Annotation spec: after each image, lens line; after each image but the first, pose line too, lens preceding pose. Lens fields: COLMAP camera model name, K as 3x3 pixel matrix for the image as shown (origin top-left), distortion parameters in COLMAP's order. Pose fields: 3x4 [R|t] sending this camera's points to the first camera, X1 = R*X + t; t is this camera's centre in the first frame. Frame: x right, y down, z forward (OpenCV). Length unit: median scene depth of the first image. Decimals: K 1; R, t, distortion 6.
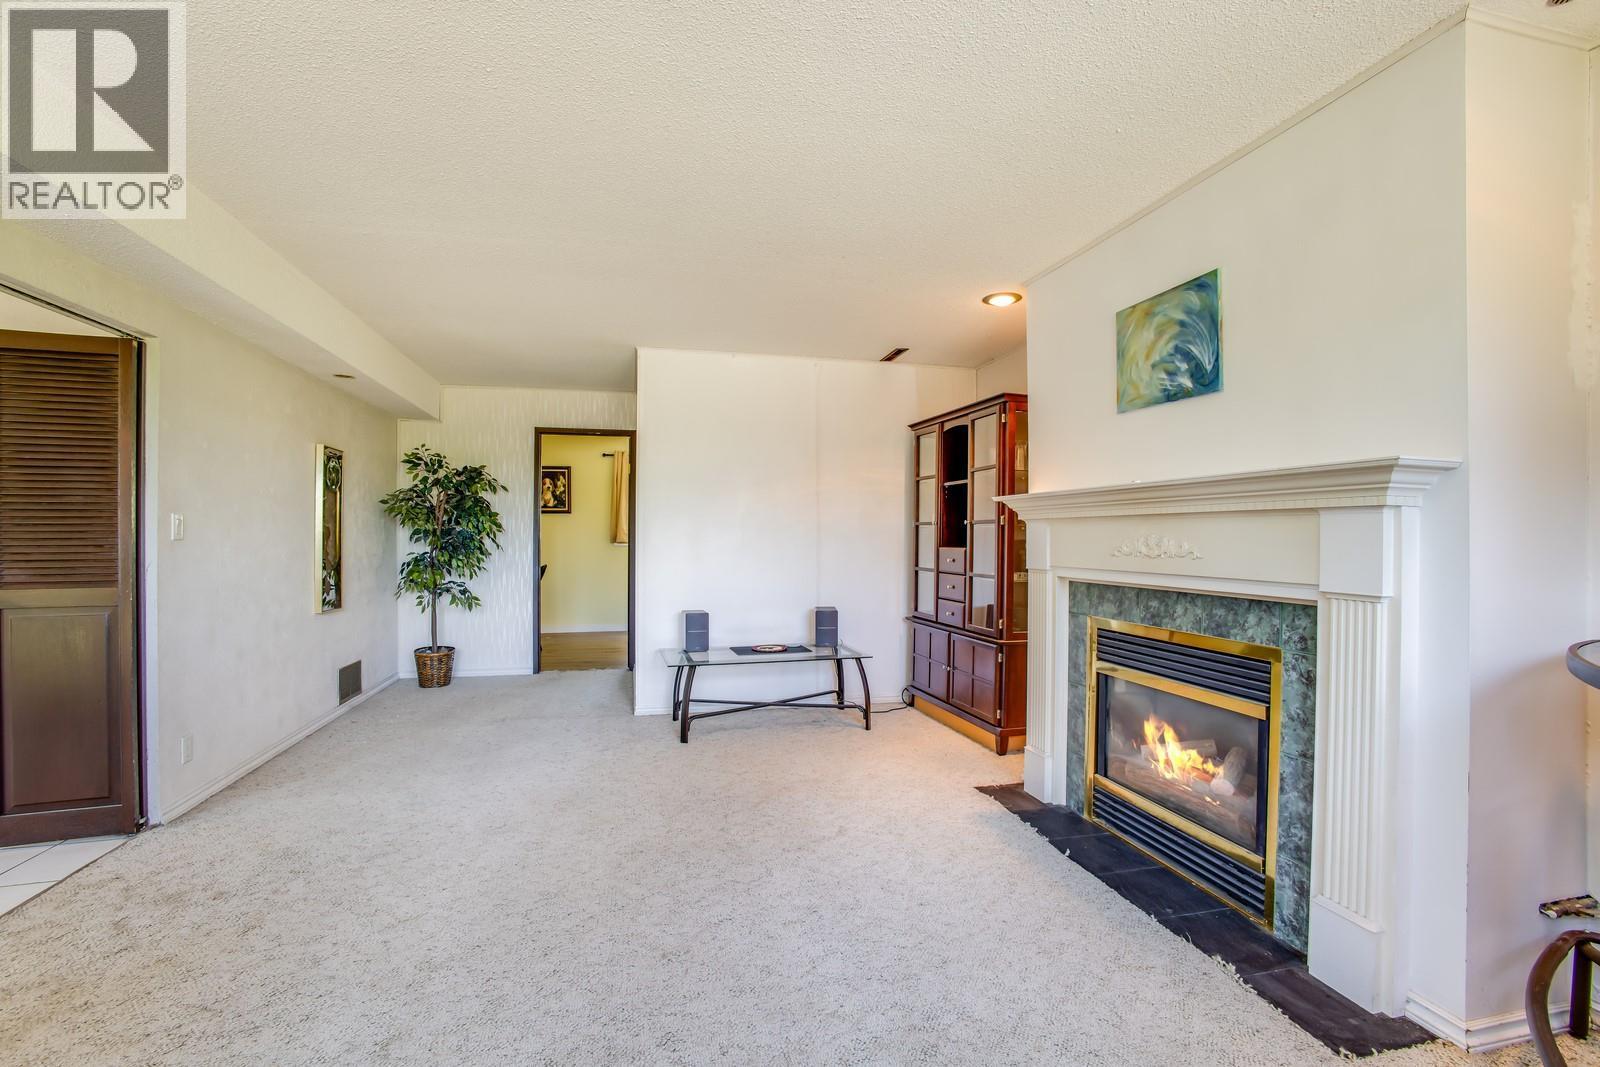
lens RADIAL K [[702.8, 0, 799.3], [0, 702.8, 532.6], [0, 0, 1]] dist [-0.047911, 0.000240]
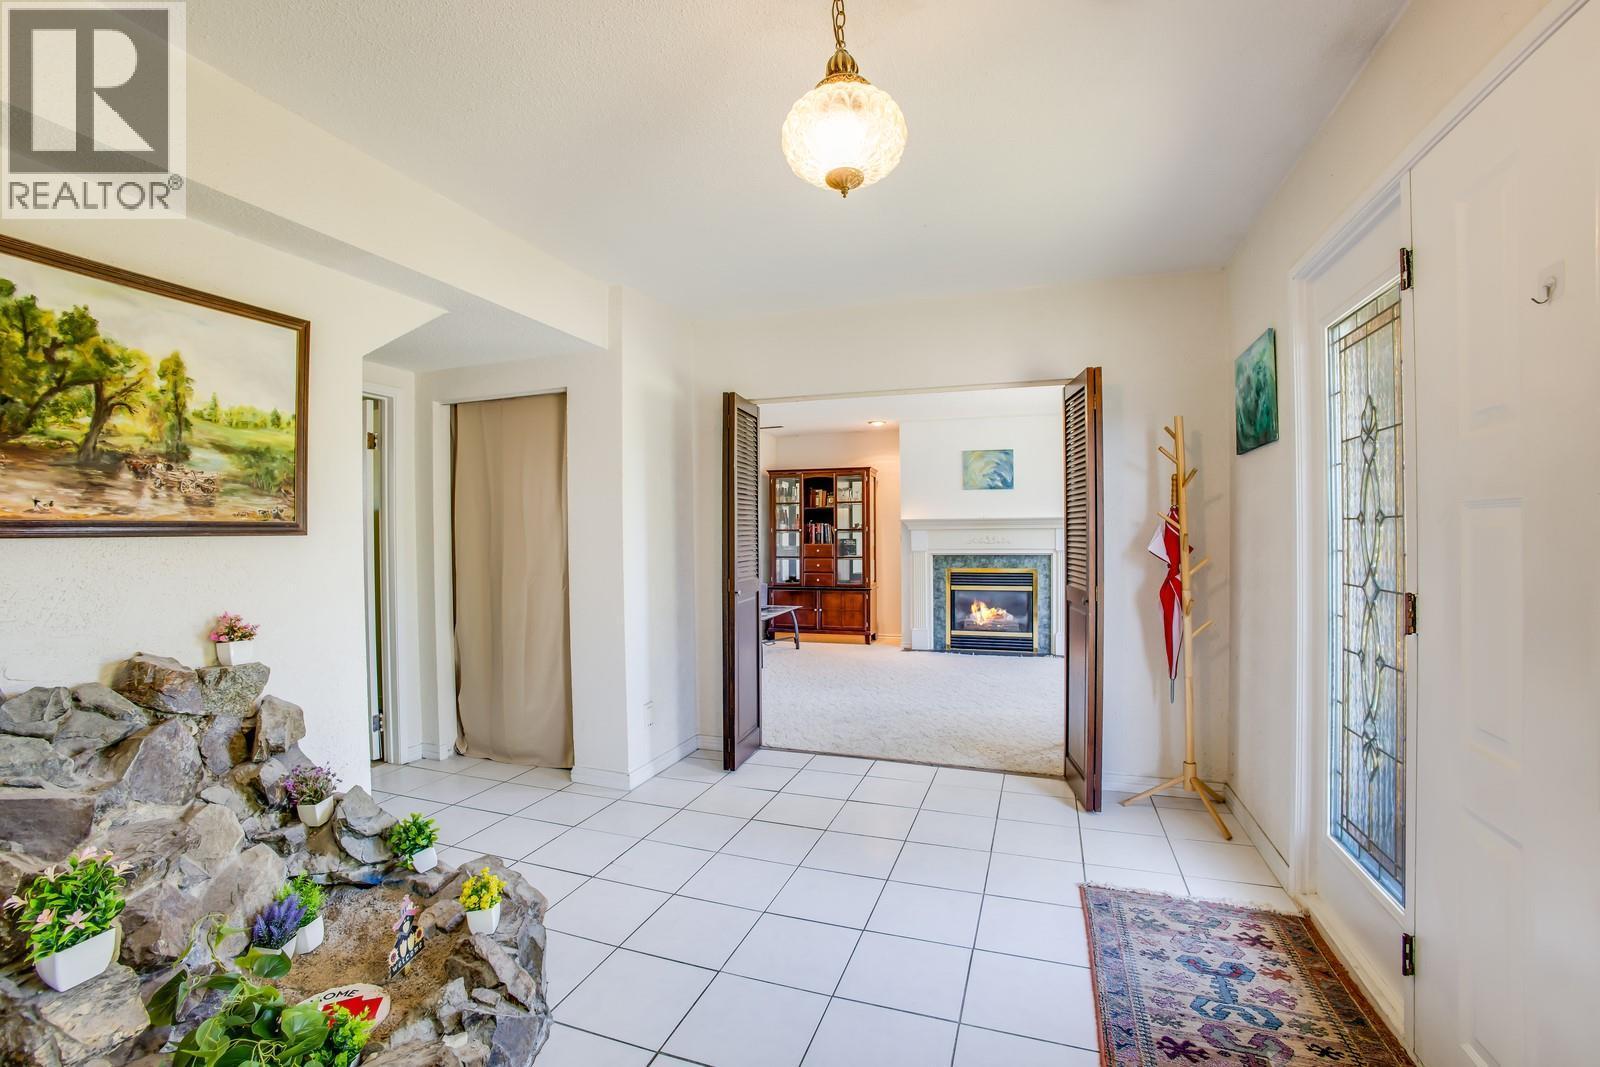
lens RADIAL K [[702.8, 0, 795.7], [0, 702.8, 533.9], [0, 0, 1]] dist [-0.047911, 0.000240]
pose [[0.549016, -0.013755, 0.835699, -2.250336], [0.009124, 0.999904, 0.010464, -0.039629], [-0.835762, 0.001880, 0.549089, 0.077120]]
